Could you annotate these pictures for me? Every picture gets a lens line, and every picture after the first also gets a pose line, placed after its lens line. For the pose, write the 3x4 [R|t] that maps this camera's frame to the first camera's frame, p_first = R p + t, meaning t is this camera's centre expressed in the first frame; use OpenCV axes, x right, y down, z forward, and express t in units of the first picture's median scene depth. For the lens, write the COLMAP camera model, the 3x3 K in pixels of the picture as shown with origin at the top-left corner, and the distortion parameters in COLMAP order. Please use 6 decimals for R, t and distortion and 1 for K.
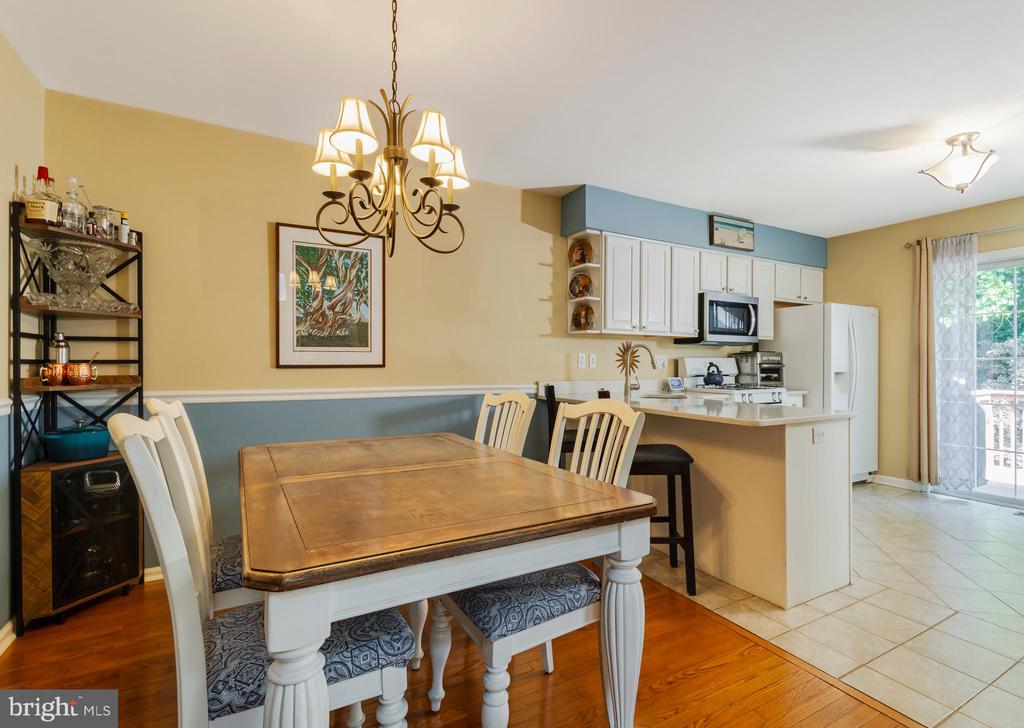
lens RADIAL K [[504.9, 0, 512.7], [0, 504.9, 362.6], [0, 0, 1]] dist [0.000220, -0.001718]
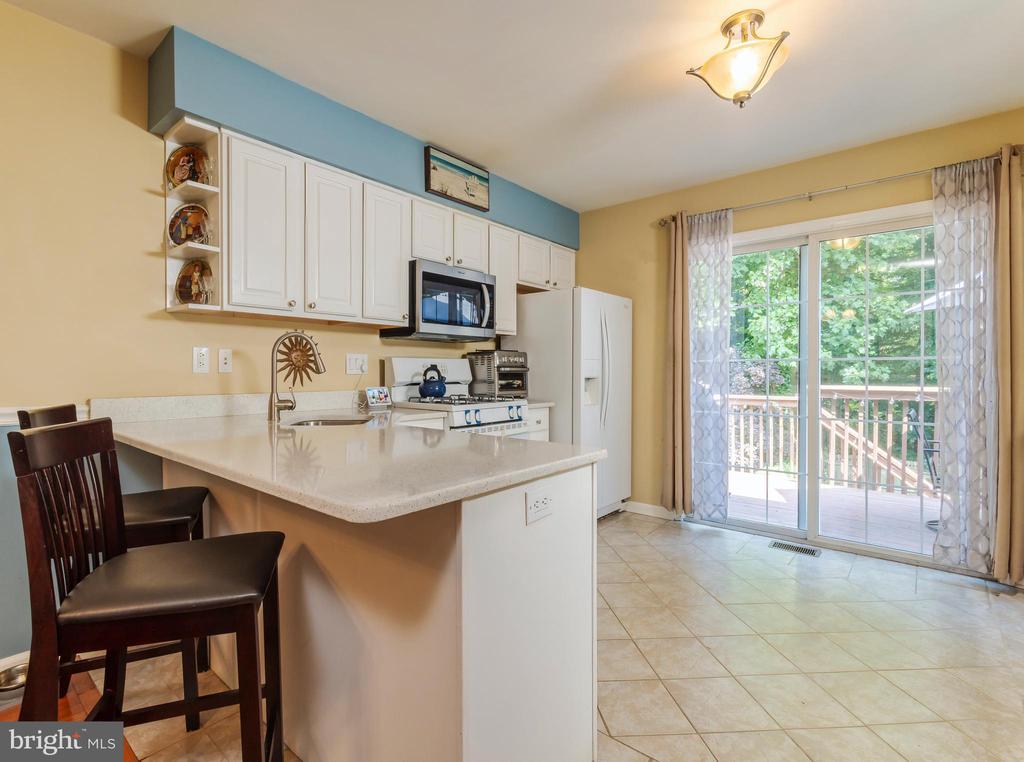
lens RADIAL K [[467.5, 0, 509.8], [0, 467.5, 376.5], [0, 0, 1]] dist [-0.001442, -0.000017]
pose [[0.928964, -0.005470, 0.370129, 0.263535], [0.000540, 0.999910, 0.013422, 0.007583], [-0.370169, -0.012268, 0.928883, 0.374394]]
